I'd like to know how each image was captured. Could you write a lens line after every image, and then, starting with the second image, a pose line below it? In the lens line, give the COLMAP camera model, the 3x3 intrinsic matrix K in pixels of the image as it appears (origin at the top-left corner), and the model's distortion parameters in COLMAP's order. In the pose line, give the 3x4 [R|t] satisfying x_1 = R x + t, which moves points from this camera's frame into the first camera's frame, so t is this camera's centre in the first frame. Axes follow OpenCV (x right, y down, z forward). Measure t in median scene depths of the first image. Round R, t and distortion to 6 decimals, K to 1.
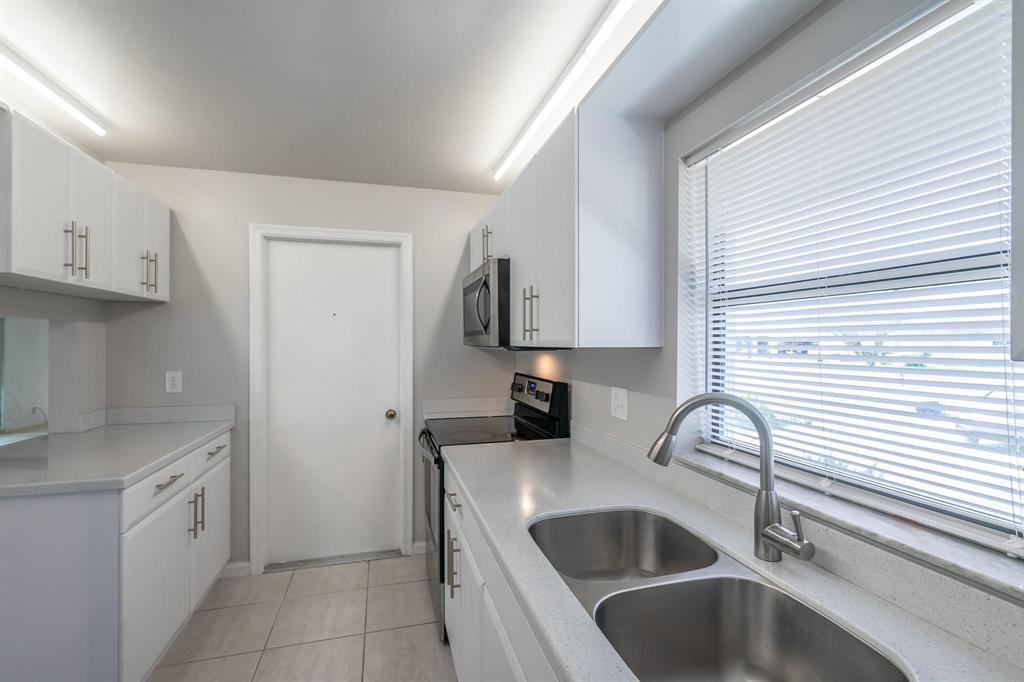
lens RADIAL K [[471.9, 0, 514.4], [0, 471.9, 343.3], [0, 0, 1]] dist [-0.002957, 0.001416]
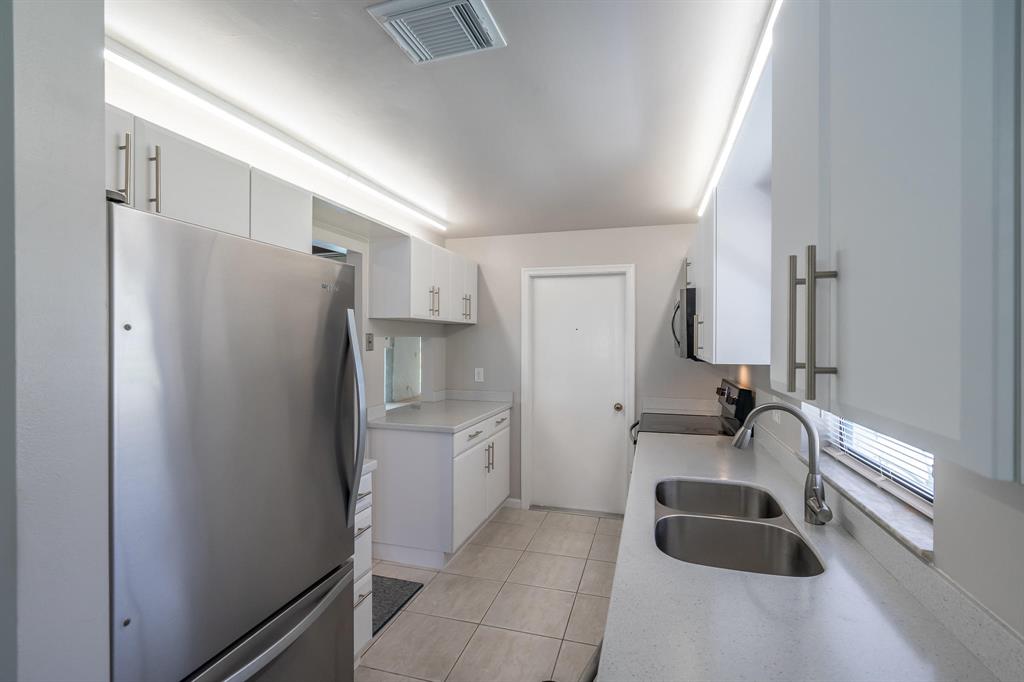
lens RADIAL K [[471.9, 0, 514.4], [0, 471.9, 343.3], [0, 0, 1]] dist [-0.002957, 0.001416]
pose [[0.844964, 0.006089, -0.534789, 0.227424], [-0.003198, 0.999975, 0.006333, -0.035086], [0.534814, -0.003641, 0.844962, -0.277879]]
